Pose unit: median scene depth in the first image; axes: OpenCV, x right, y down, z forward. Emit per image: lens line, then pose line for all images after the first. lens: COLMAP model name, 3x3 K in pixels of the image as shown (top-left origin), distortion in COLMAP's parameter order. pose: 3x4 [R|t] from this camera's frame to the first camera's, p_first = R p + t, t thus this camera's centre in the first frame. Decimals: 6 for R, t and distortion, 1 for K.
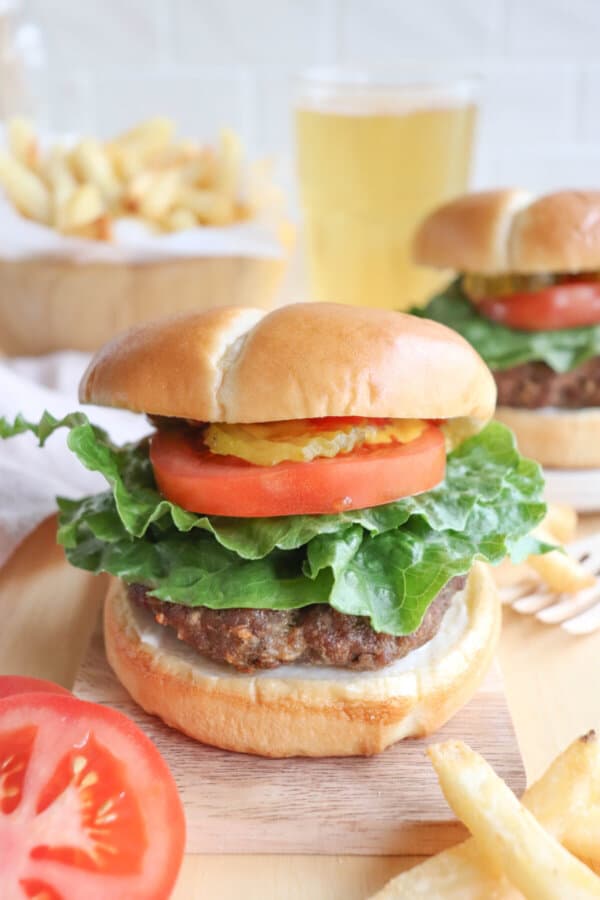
lens RADIAL K [[1112.2, 0, 302.0], [0, 1112.2, 447.0], [0, 0, 1]] dist [-0.033421, 0.000000]
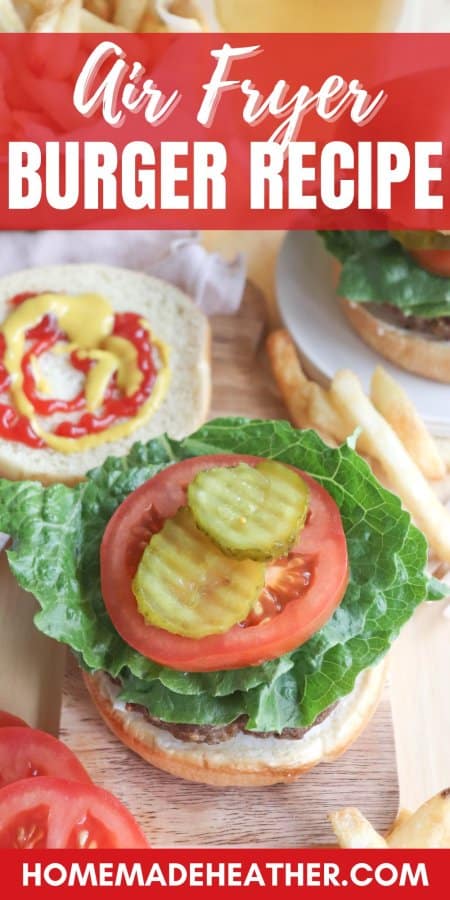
lens RADIAL K [[1114.8, 0, 226.4], [0, 1114.8, 451.5], [0, 0, 1]] dist [-0.013009, 0.000000]
pose [[0.999571, -0.028122, -0.008125, 0.008014], [0.027900, 0.831285, 0.555146, -0.837120], [-0.008857, -0.555135, 0.831713, 0.075314]]
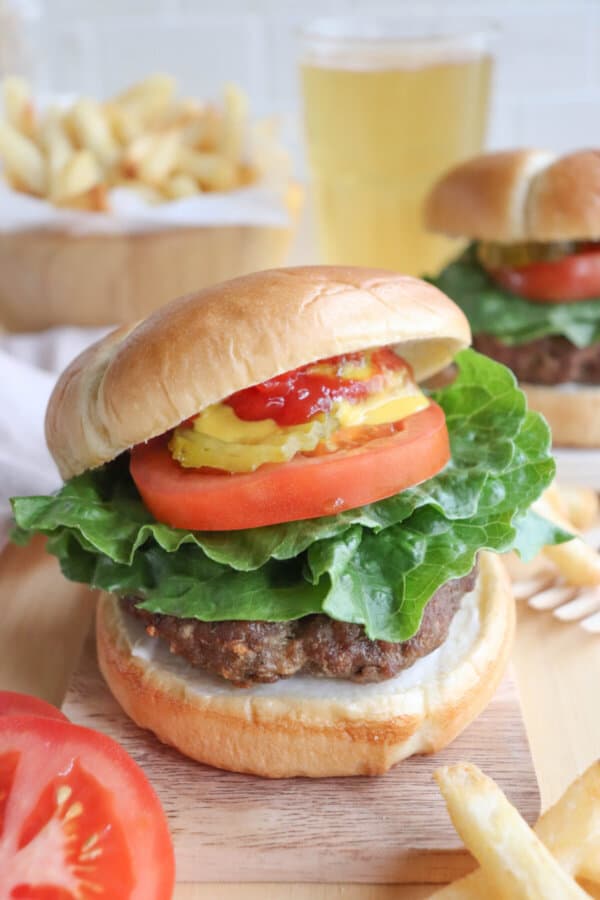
lens RADIAL K [[1112.2, 0, 301.4], [0, 1112.2, 448.2], [0, 0, 1]] dist [-0.033421, 0.000000]
pose [[0.999638, -0.011985, -0.024074, 0.025268], [0.013198, 0.998617, 0.050882, -0.048408], [0.023431, -0.051181, 0.998414, 0.072106]]
